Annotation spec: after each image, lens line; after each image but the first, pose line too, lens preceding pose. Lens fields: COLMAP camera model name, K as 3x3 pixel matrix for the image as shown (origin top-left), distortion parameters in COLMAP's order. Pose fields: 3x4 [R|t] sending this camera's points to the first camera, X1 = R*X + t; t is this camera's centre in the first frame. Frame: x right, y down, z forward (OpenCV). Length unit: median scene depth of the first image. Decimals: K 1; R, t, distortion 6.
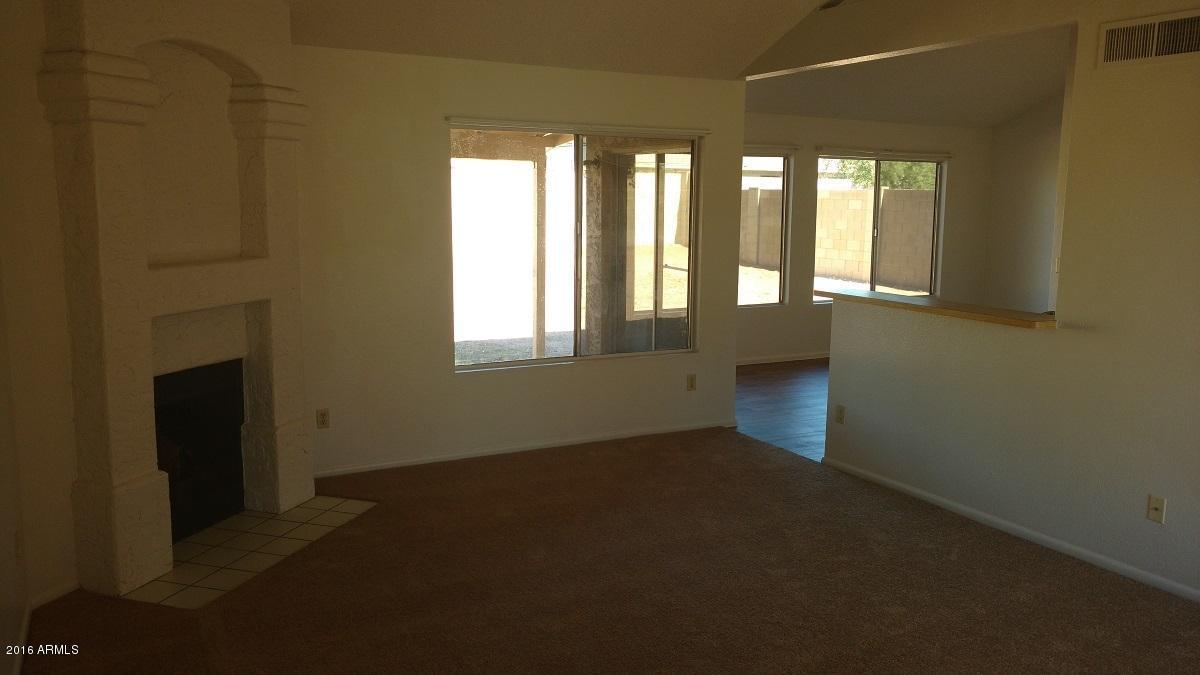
lens RADIAL K [[949.0, 0, 590.2], [0, 949.0, 332.5], [0, 0, 1]] dist [-0.003616, 0.033633]
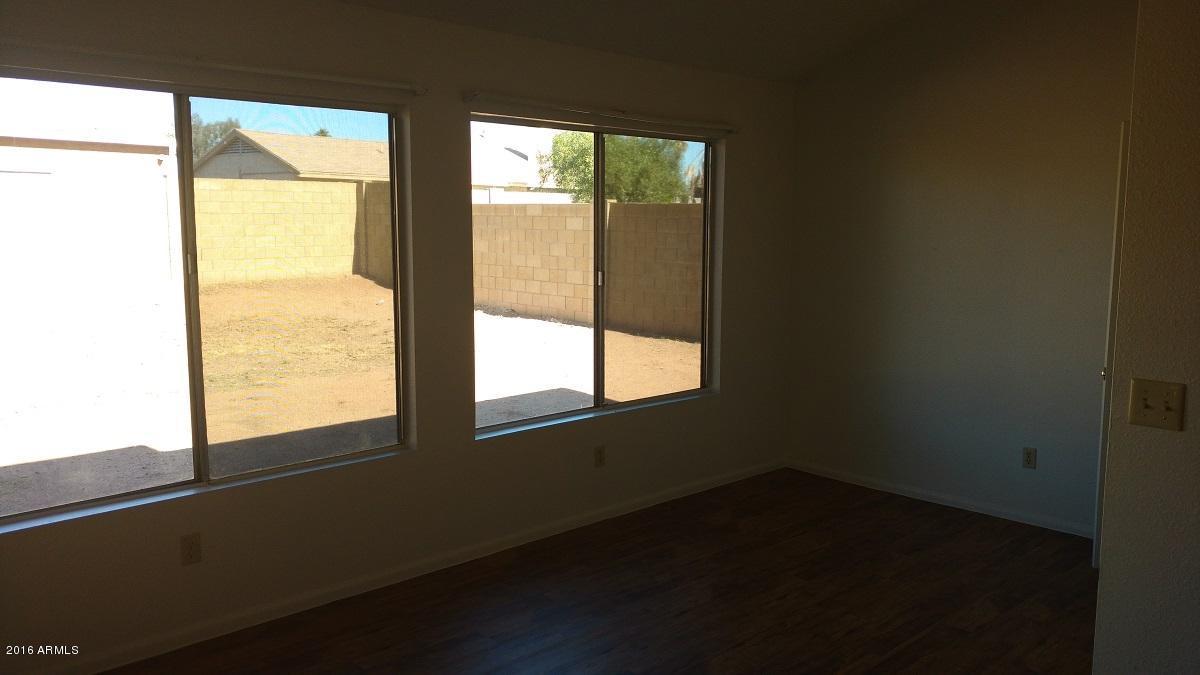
lens RADIAL K [[949.0, 0, 593.1], [0, 949.0, 340.7], [0, 0, 1]] dist [-0.003616, 0.033633]
pose [[0.960945, -0.038028, 0.274113, 0.082471], [0.041236, 0.999132, -0.005951, -0.036155], [-0.273649, 0.017022, 0.961679, 0.270237]]
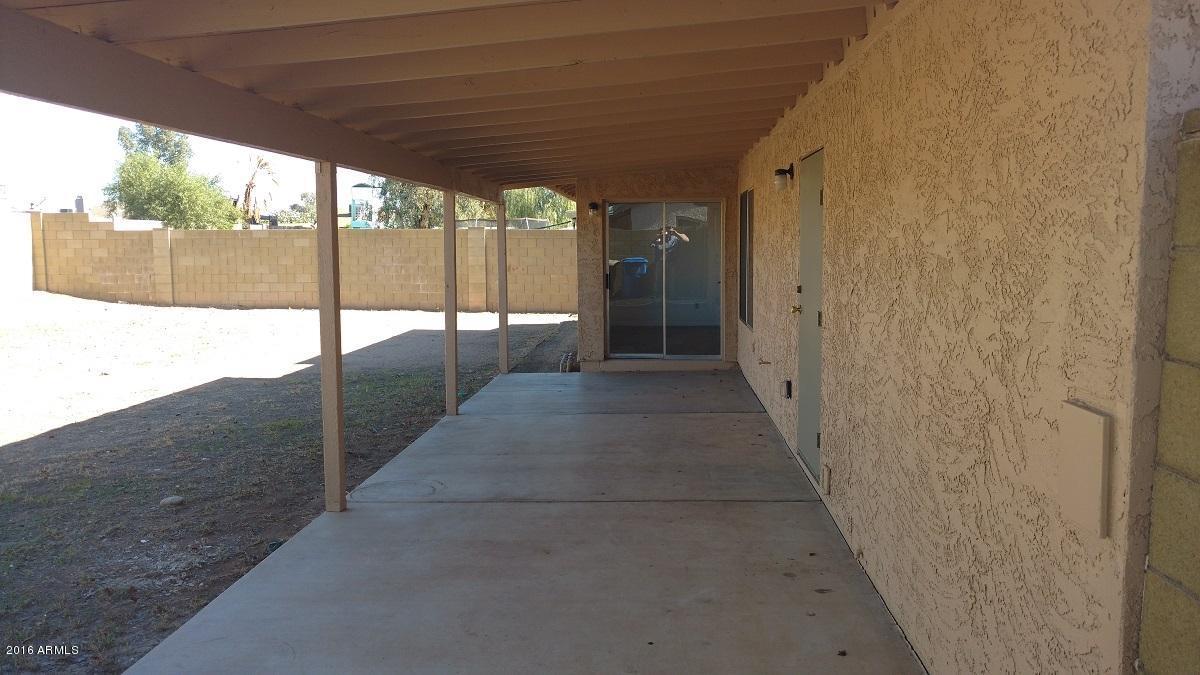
lens RADIAL K [[949.0, 0, 599.5], [0, 949.0, 340.3], [0, 0, 1]] dist [-0.003616, 0.033633]
pose [[0.520018, -0.103899, 0.847812, -0.506997], [0.135683, 0.990019, 0.038103, -0.013751], [-0.843309, 0.095219, 0.528926, 0.109253]]
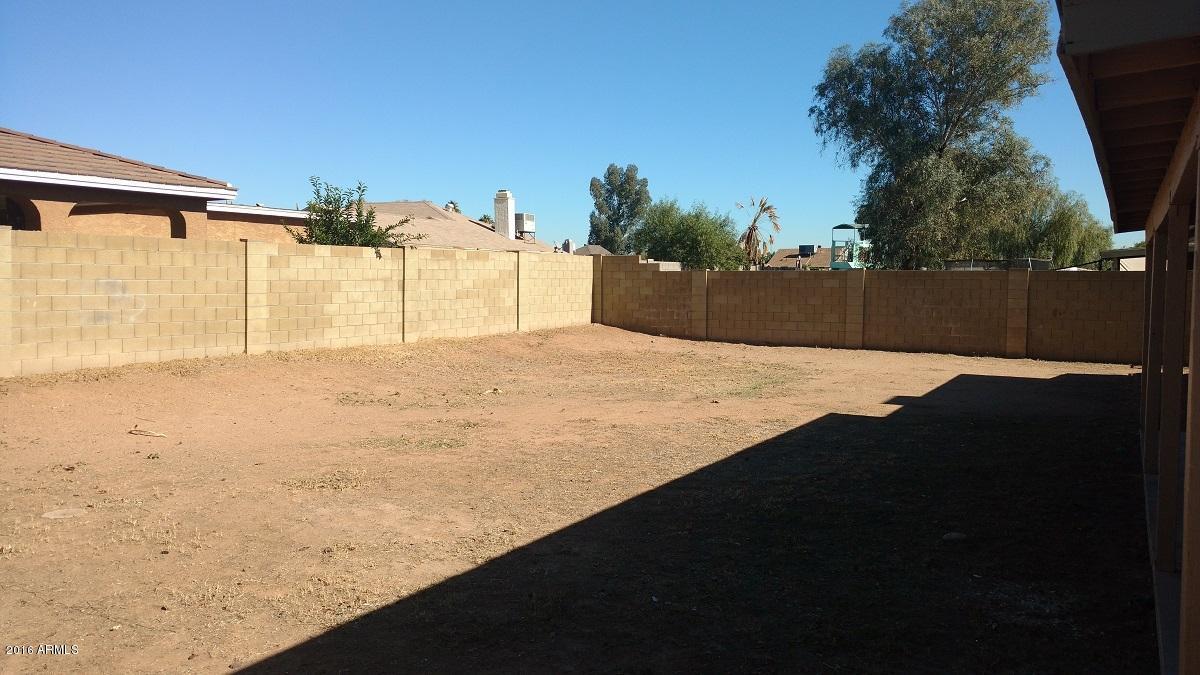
lens RADIAL K [[949.0, 0, 595.2], [0, 949.0, 330.3], [0, 0, 1]] dist [-0.003616, 0.033633]
pose [[0.836149, -0.037787, 0.547199, -0.594962], [0.086912, 0.994148, -0.064155, -0.027863], [-0.541573, 0.101201, 0.834540, 0.191975]]
